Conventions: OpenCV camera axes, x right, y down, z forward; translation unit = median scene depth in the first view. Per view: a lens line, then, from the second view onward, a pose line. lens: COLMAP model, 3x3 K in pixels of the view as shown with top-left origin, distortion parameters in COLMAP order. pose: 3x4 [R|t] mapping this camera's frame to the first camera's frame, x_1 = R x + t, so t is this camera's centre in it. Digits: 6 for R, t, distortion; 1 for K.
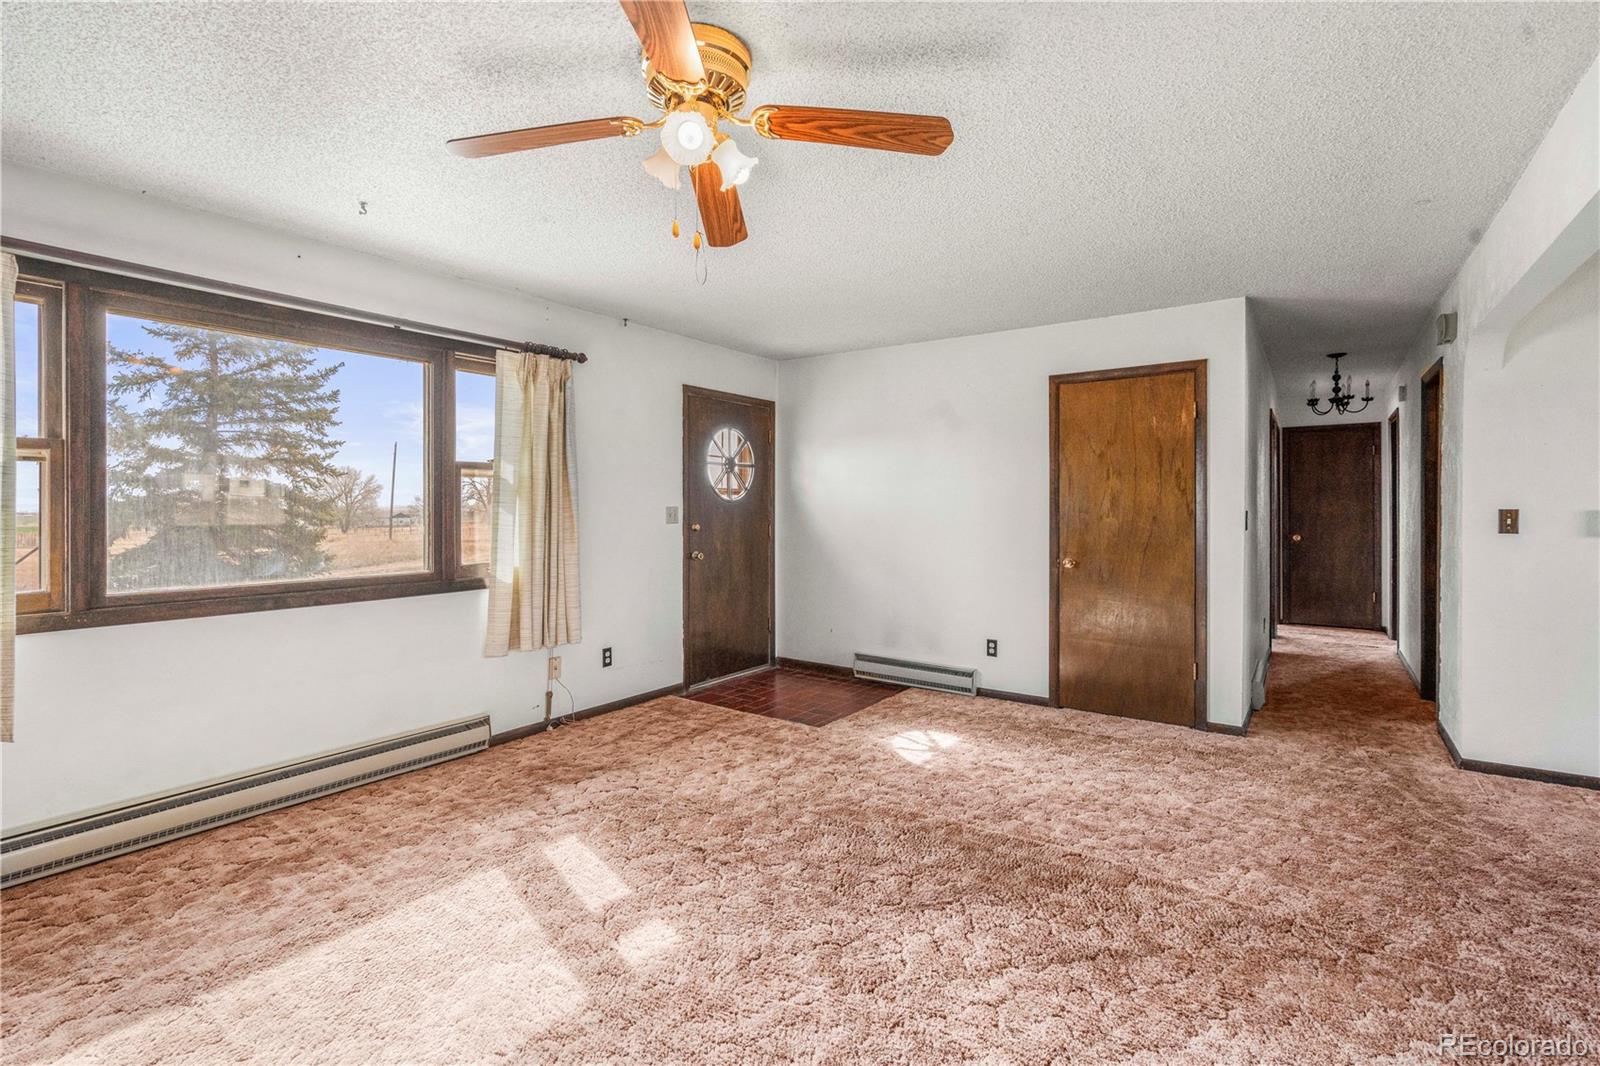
lens RADIAL K [[722.7, 0, 805.4], [0, 722.7, 507.8], [0, 0, 1]] dist [-0.006954, 0.000941]
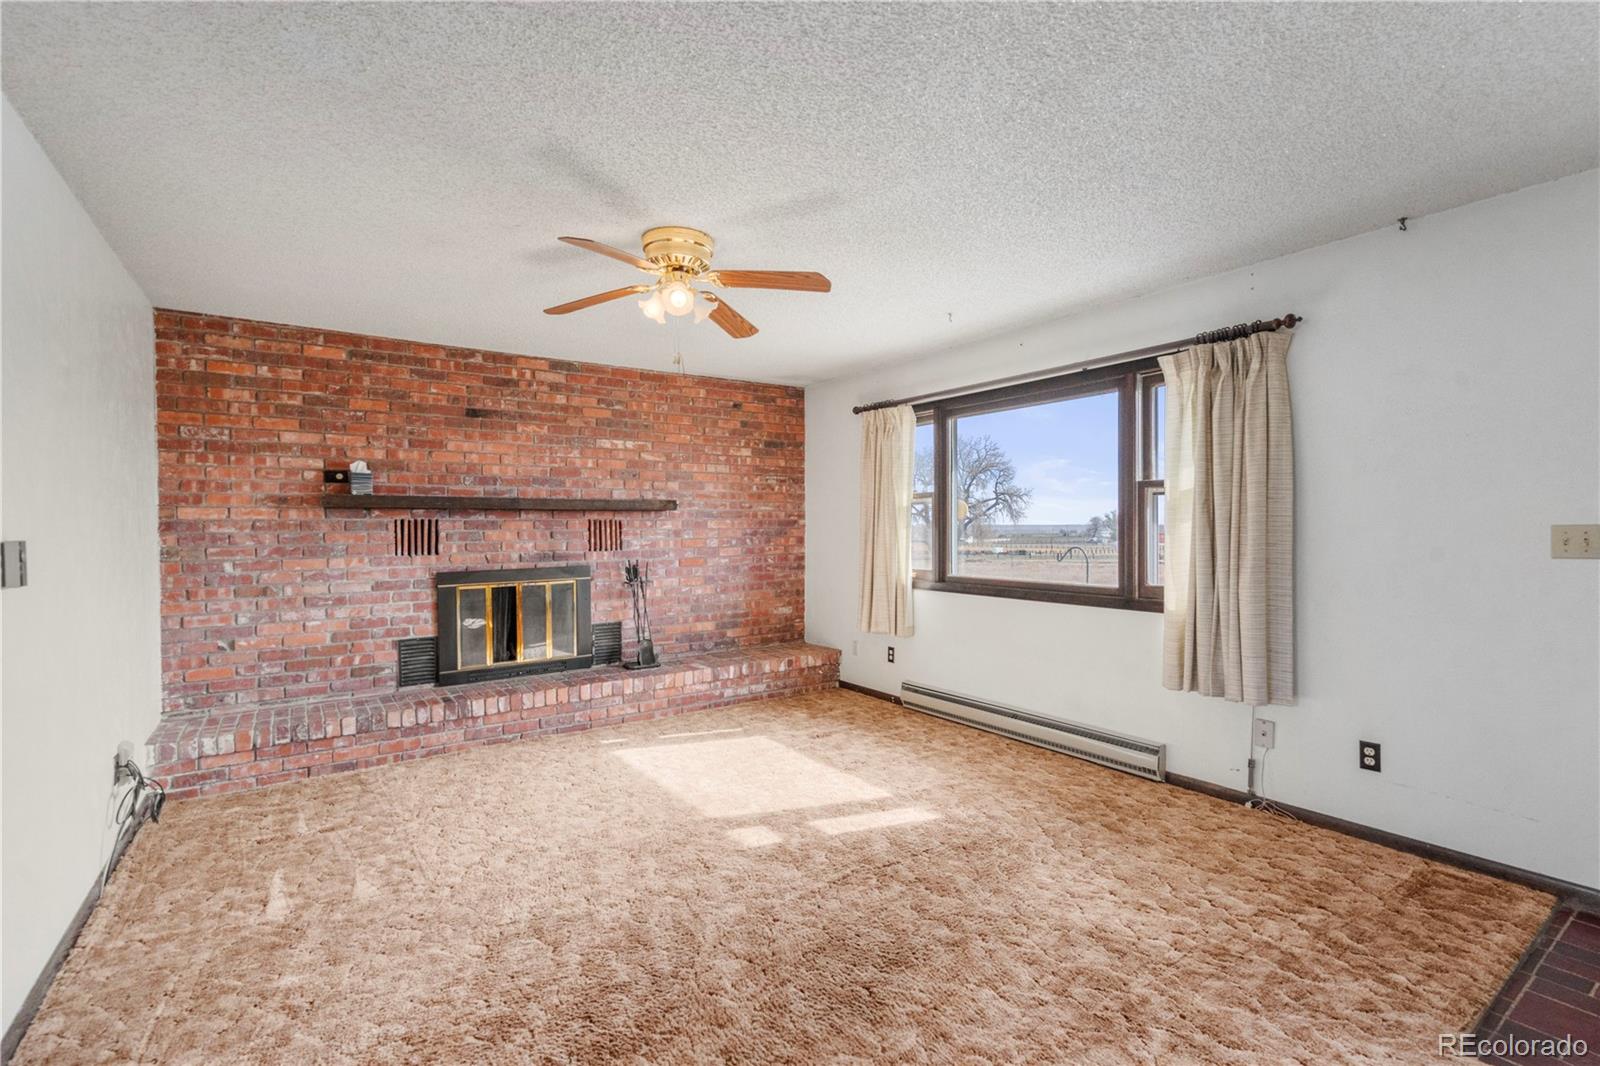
lens RADIAL K [[722.7, 0, 793.6], [0, 722.7, 529.2], [0, 0, 1]] dist [-0.006954, 0.000941]
pose [[-0.347202, 0.005998, -0.937771, 0.660622], [0.005842, 0.999974, 0.004233, -0.004369], [0.937772, -0.004008, -0.347228, 0.948566]]
